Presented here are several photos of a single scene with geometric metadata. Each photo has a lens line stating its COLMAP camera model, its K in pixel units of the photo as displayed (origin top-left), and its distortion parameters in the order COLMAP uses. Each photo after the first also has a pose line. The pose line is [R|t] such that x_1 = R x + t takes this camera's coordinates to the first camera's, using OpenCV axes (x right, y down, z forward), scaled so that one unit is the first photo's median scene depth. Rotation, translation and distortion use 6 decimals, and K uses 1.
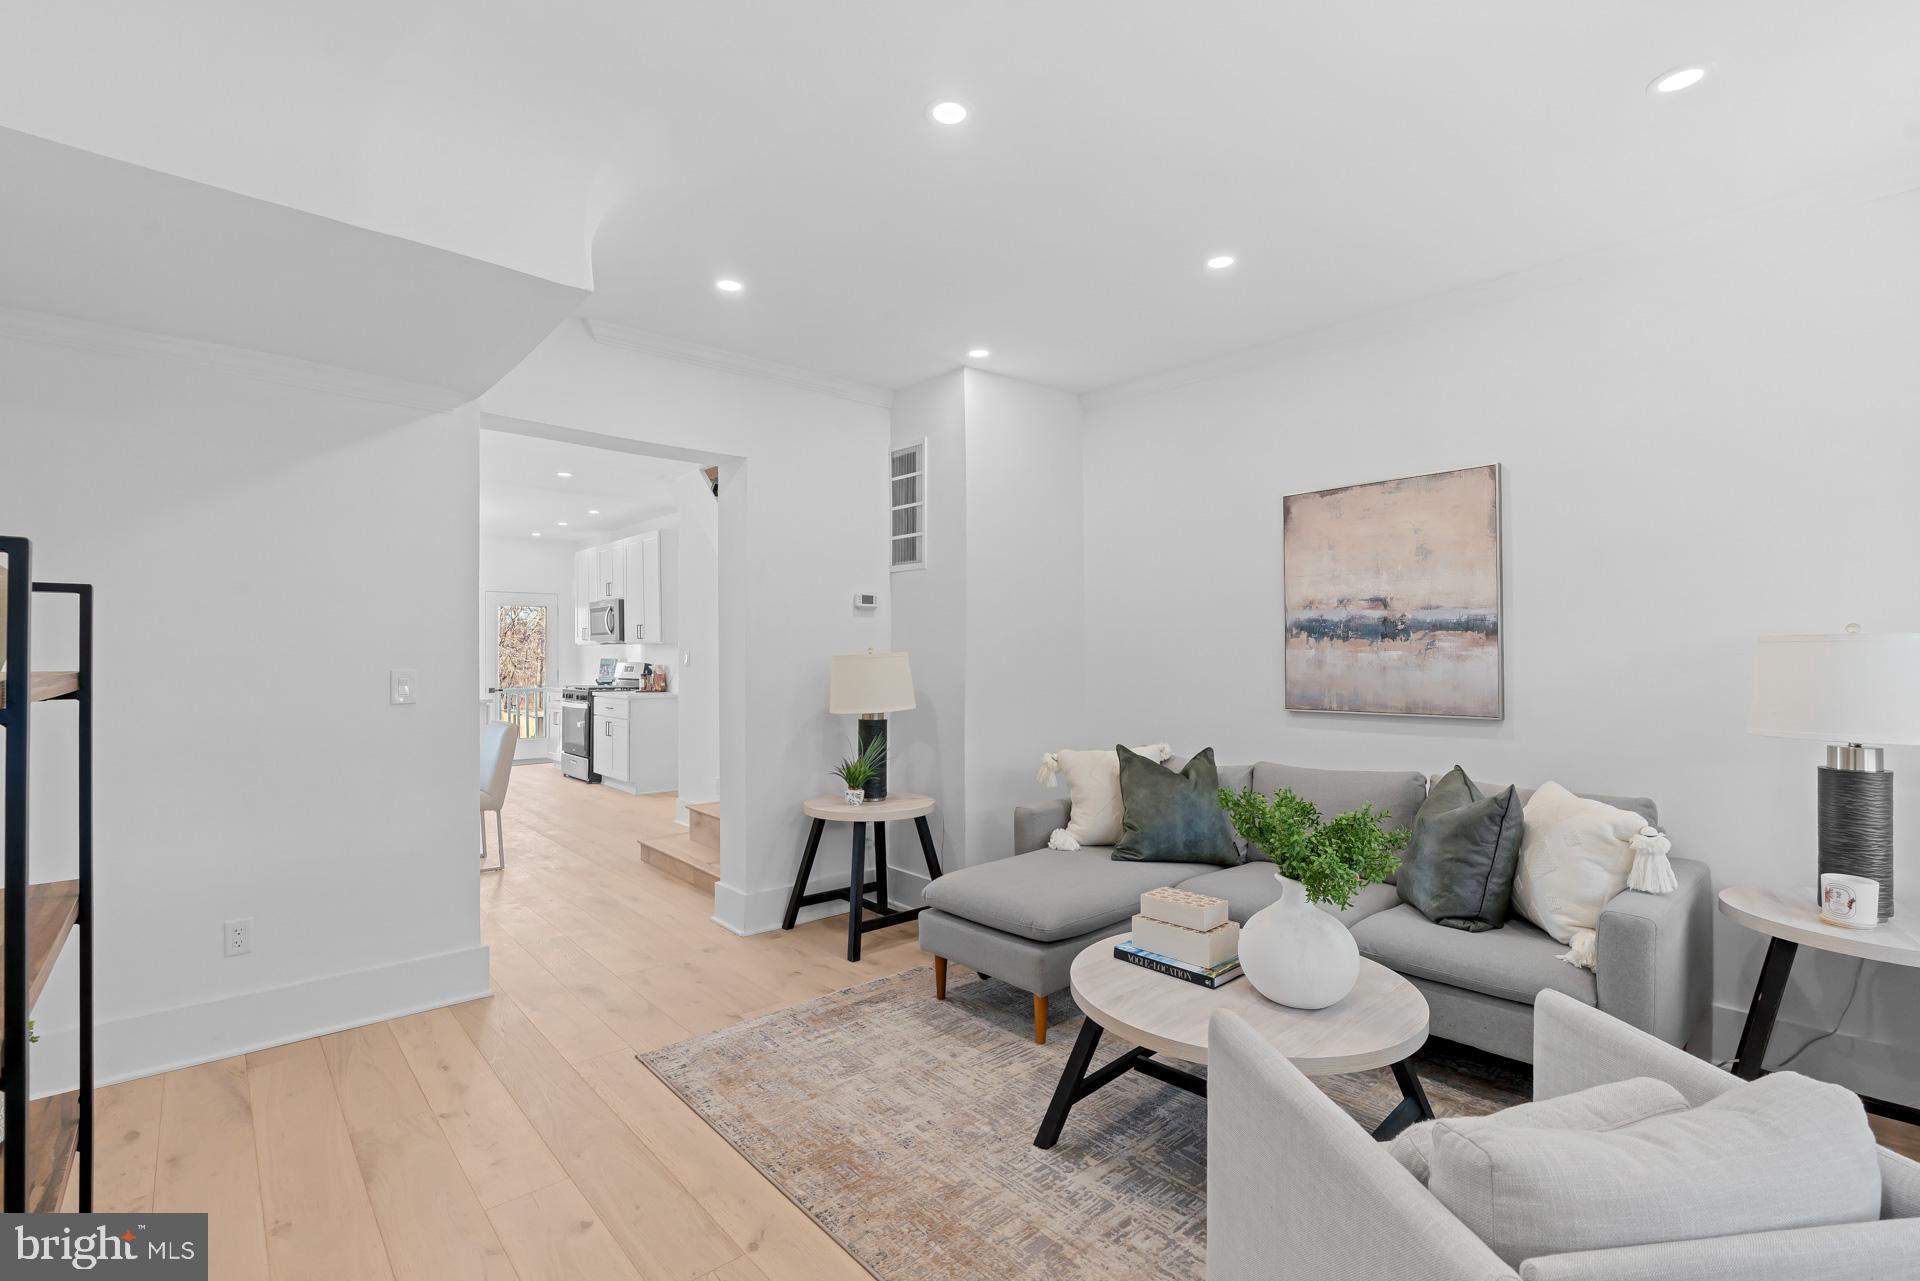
lens RADIAL K [[867.3, 0, 959.4], [0, 867.3, 645.0], [0, 0, 1]] dist [-0.006290, 0.001022]
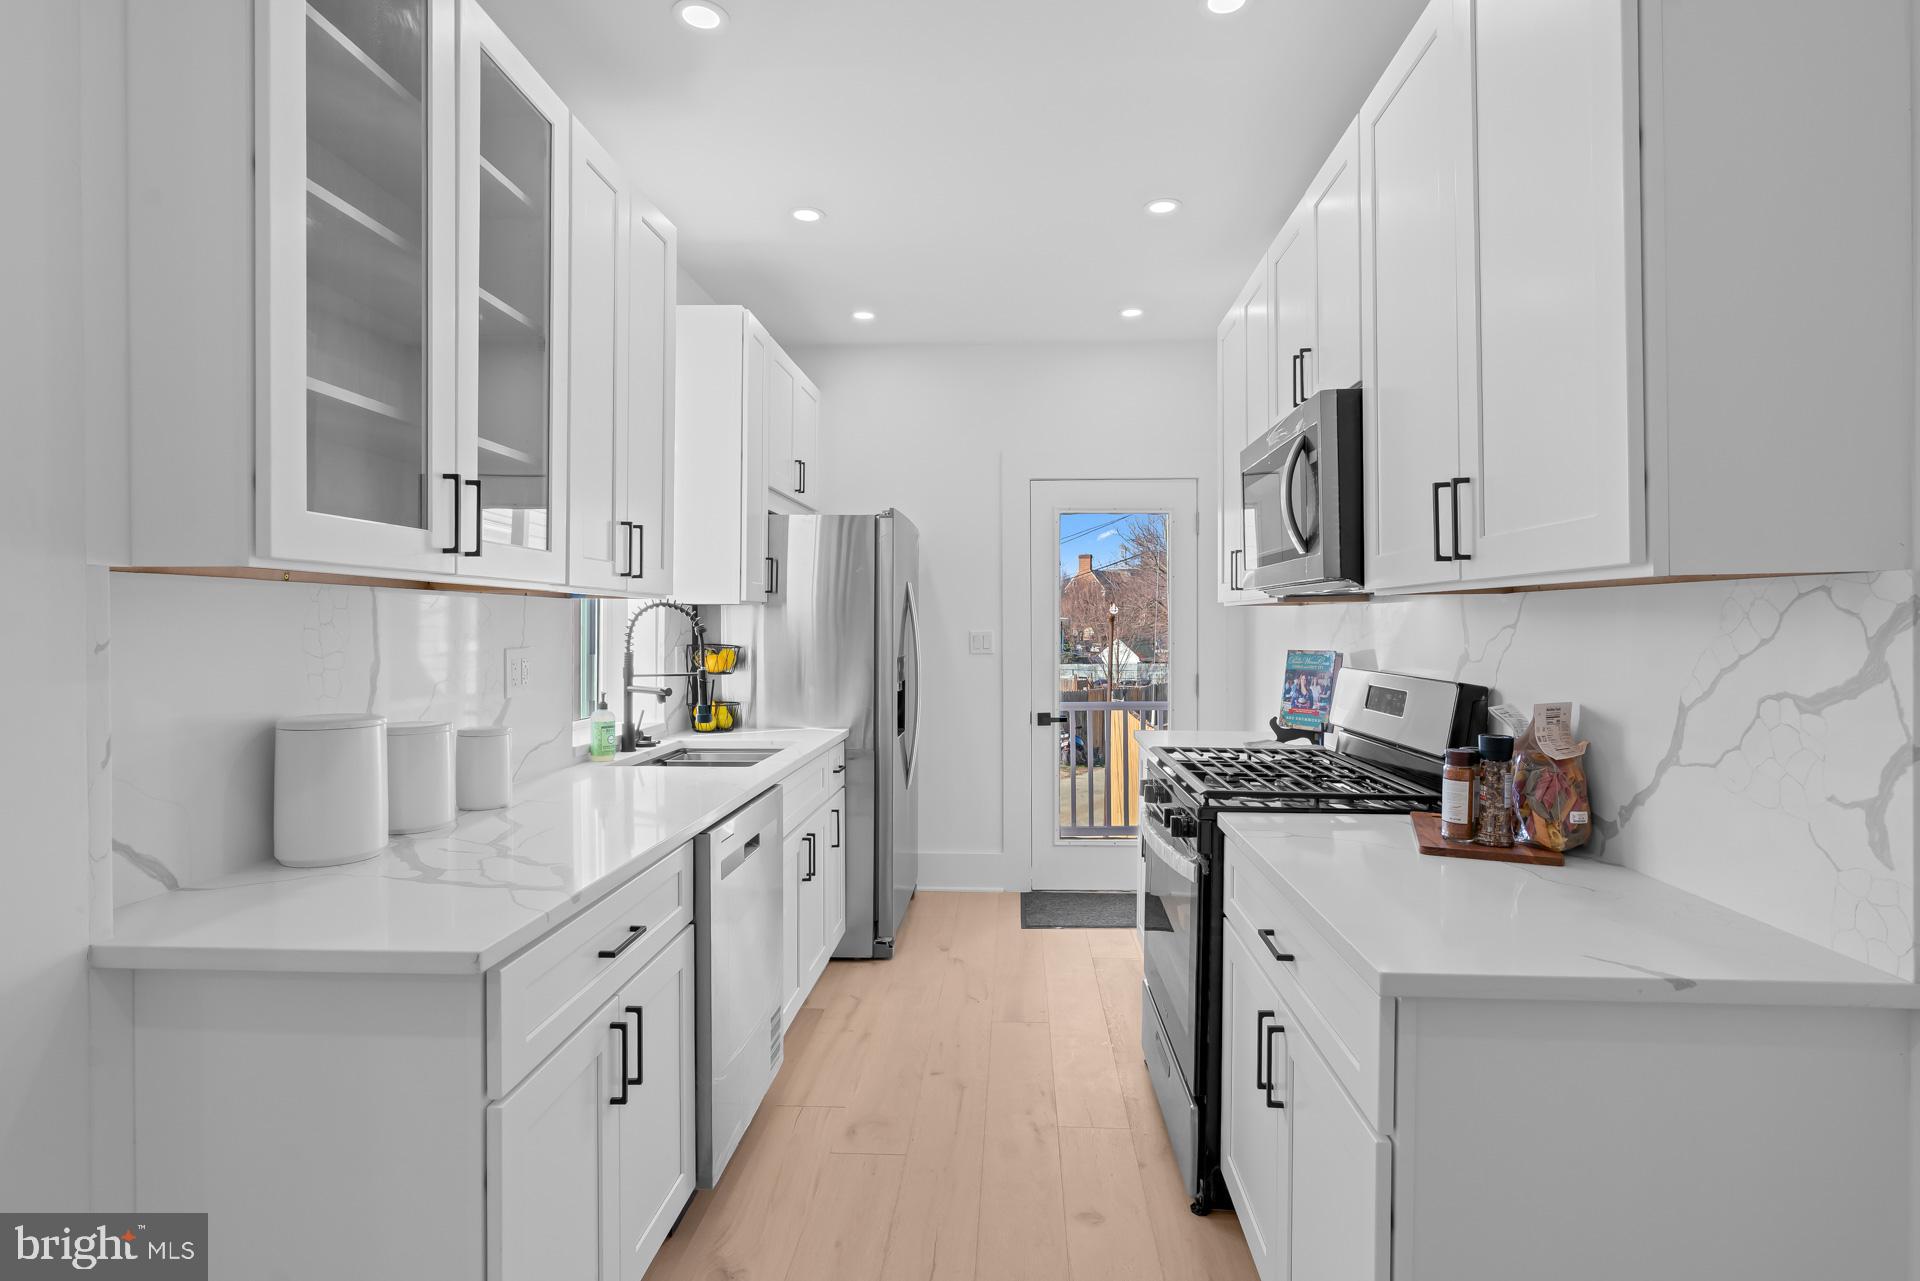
lens RADIAL K [[945.5, 0, 975.5], [0, 945.5, 625.5], [0, 0, 1]] dist [-0.000932, -0.000190]
pose [[0.719720, 0.004297, -0.694251, -0.718237], [0.004716, 0.999928, 0.011078, 0.007639], [0.694248, -0.011247, 0.719648, 1.874228]]
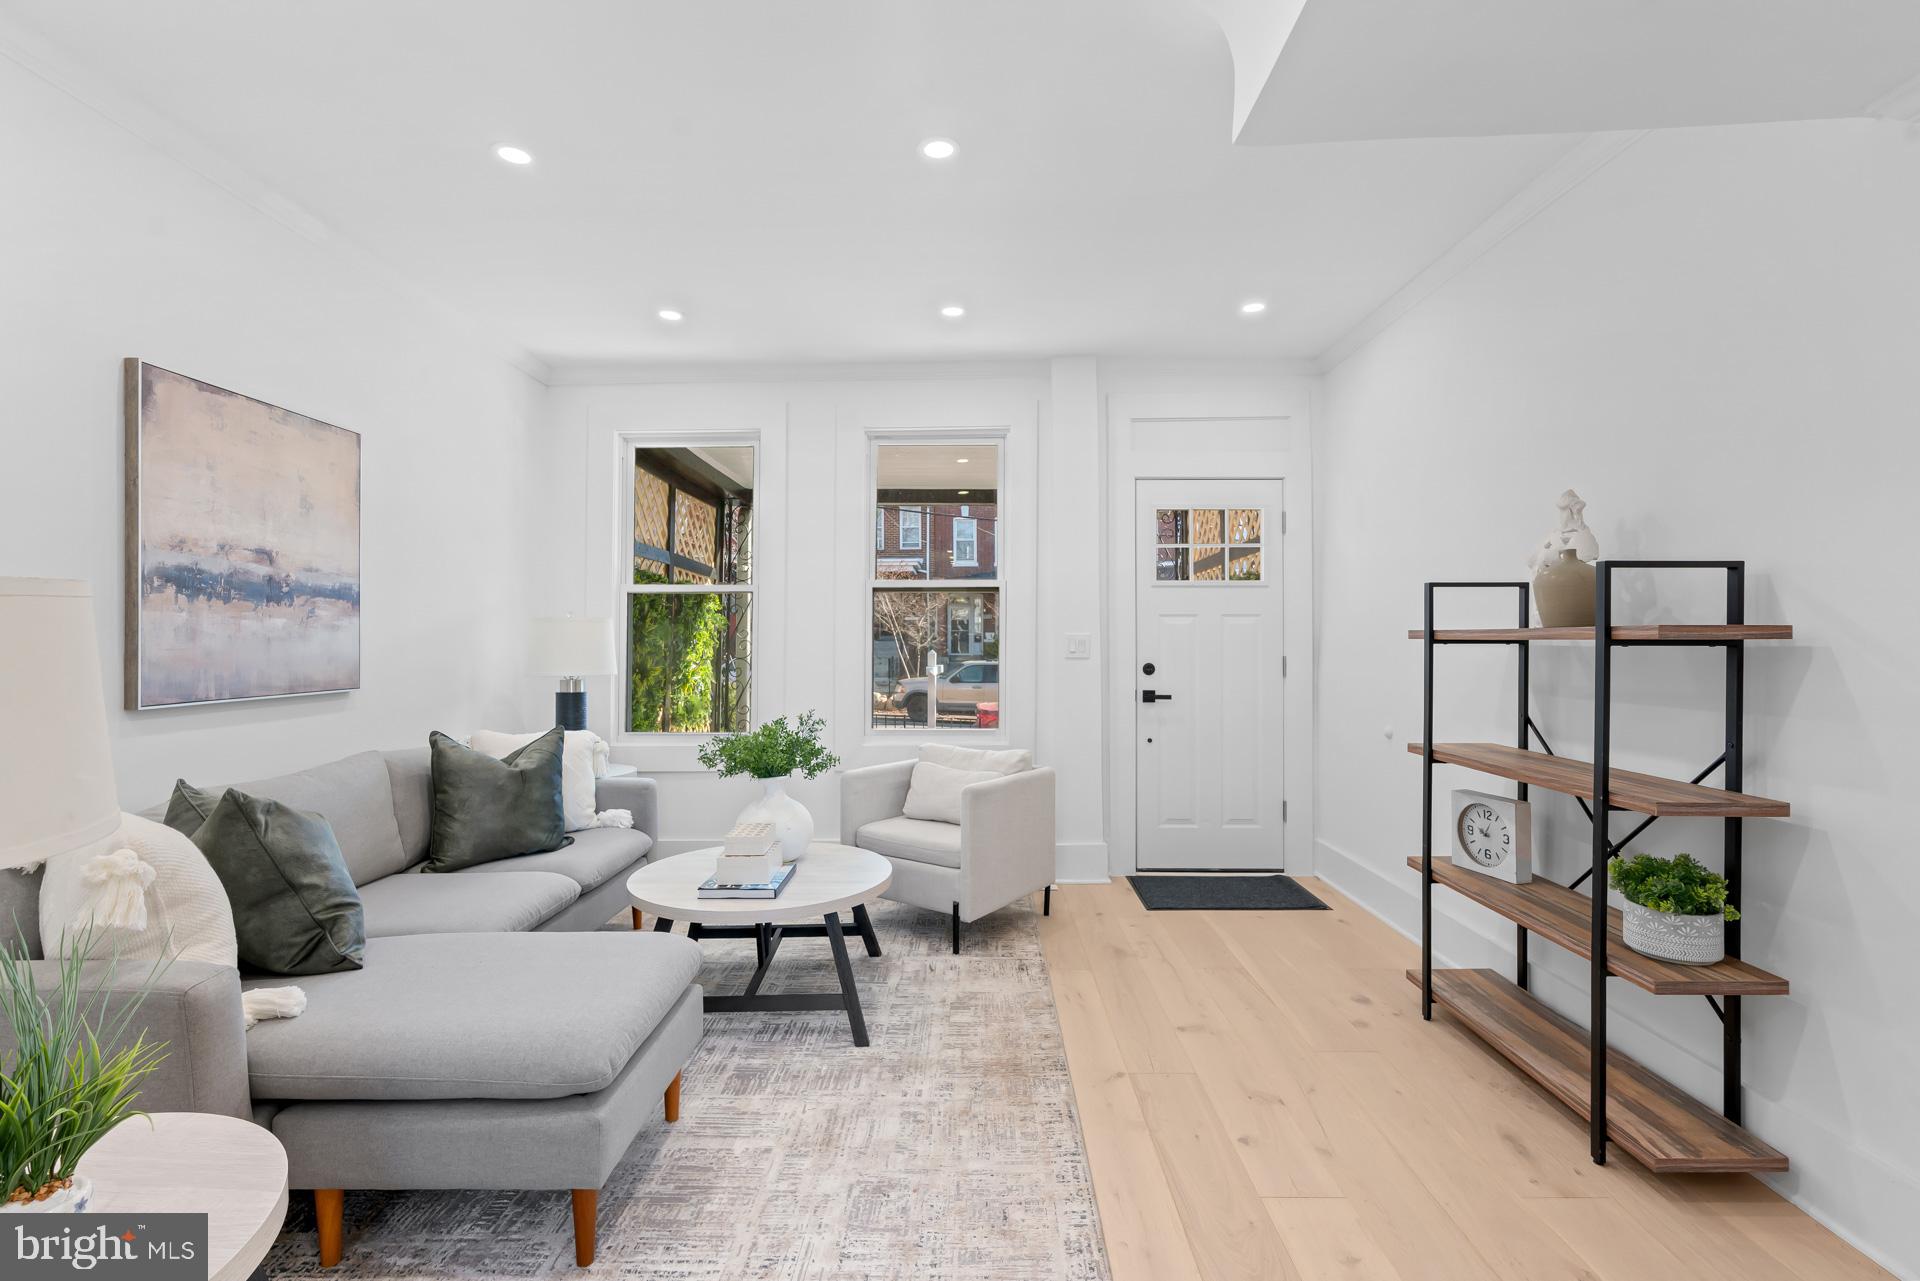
lens RADIAL K [[862.0, 0, 960.0], [0, 862.0, 640.5], [0, 0, 1]] dist [0.000138, 0.000797]
pose [[-0.739829, 0.002473, 0.672790, -0.488473], [-0.005580, 0.999936, -0.009812, 0.030587], [-0.672772, -0.011014, -0.739768, 1.114099]]
